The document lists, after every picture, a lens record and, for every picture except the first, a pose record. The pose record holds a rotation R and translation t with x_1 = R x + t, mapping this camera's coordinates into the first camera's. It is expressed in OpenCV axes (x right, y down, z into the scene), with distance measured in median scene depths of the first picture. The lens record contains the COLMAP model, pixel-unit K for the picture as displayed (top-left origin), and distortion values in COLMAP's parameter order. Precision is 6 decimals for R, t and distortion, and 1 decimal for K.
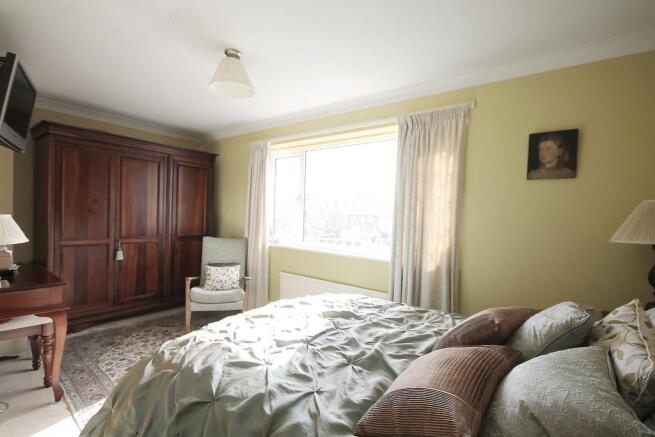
lens RADIAL K [[311.1, 0, 327.5], [0, 311.1, 218.5], [0, 0, 1]] dist [-0.002472, -0.000477]
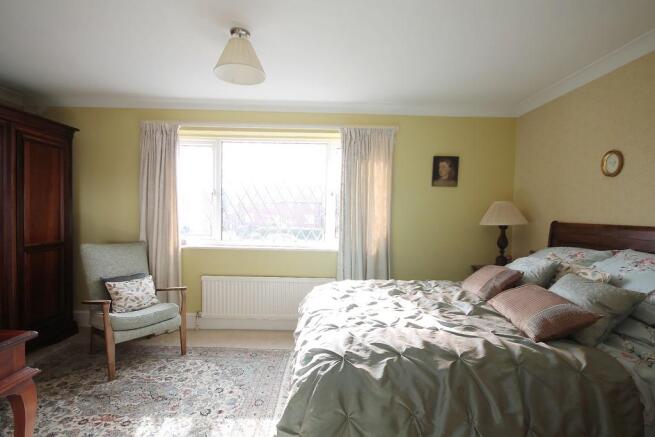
lens RADIAL K [[311.1, 0, 327.5], [0, 311.1, 218.5], [0, 0, 1]] dist [-0.002472, -0.000477]
pose [[0.776027, -0.033470, 0.629811, -0.533954], [0.016528, 0.999327, 0.032742, -0.019559], [-0.630483, -0.014999, 0.776058, 0.111523]]
